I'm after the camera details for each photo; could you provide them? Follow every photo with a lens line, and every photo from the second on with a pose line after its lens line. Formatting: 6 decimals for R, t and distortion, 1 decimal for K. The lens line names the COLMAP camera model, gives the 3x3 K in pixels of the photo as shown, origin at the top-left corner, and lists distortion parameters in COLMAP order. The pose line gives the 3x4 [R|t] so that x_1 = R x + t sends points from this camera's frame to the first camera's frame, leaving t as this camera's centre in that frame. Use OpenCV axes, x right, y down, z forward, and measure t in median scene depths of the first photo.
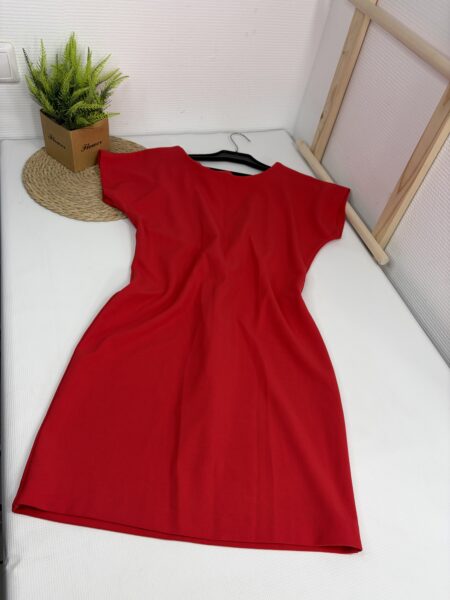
lens RADIAL K [[486.9, 0, 225.0], [0, 486.9, 300.0], [0, 0, 1]] dist [0.075639, 0.001074]
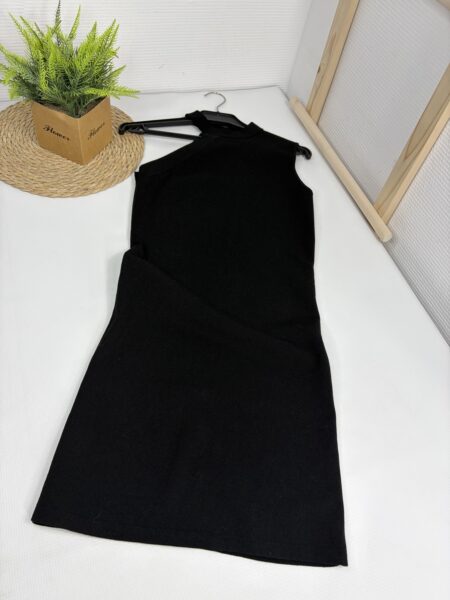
lens RADIAL K [[486.9, 0, 225.0], [0, 486.9, 300.0], [0, 0, 1]] dist [0.075639, 0.001074]
pose [[0.999903, -0.013464, 0.003430, 0.022018], [0.013143, 0.996641, 0.080835, -0.041148], [-0.004507, -0.080782, 0.996722, 0.091579]]
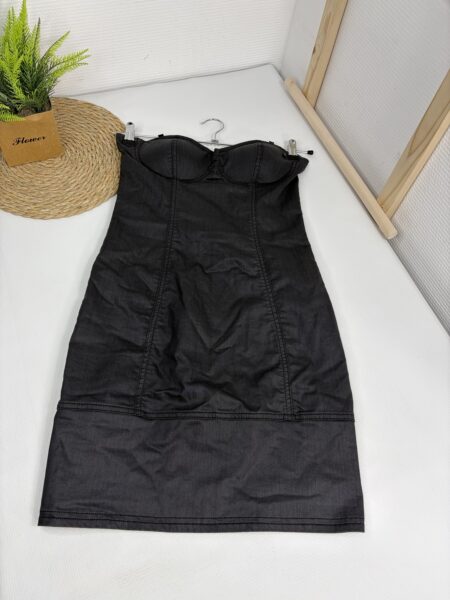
lens RADIAL K [[486.9, 0, 225.0], [0, 486.9, 300.0], [0, 0, 1]] dist [0.075639, 0.001074]
pose [[0.996938, -0.077339, -0.011505, 0.028127], [0.078108, 0.978279, 0.192012, -0.153322], [-0.003595, -0.192323, 0.981325, 0.116063]]
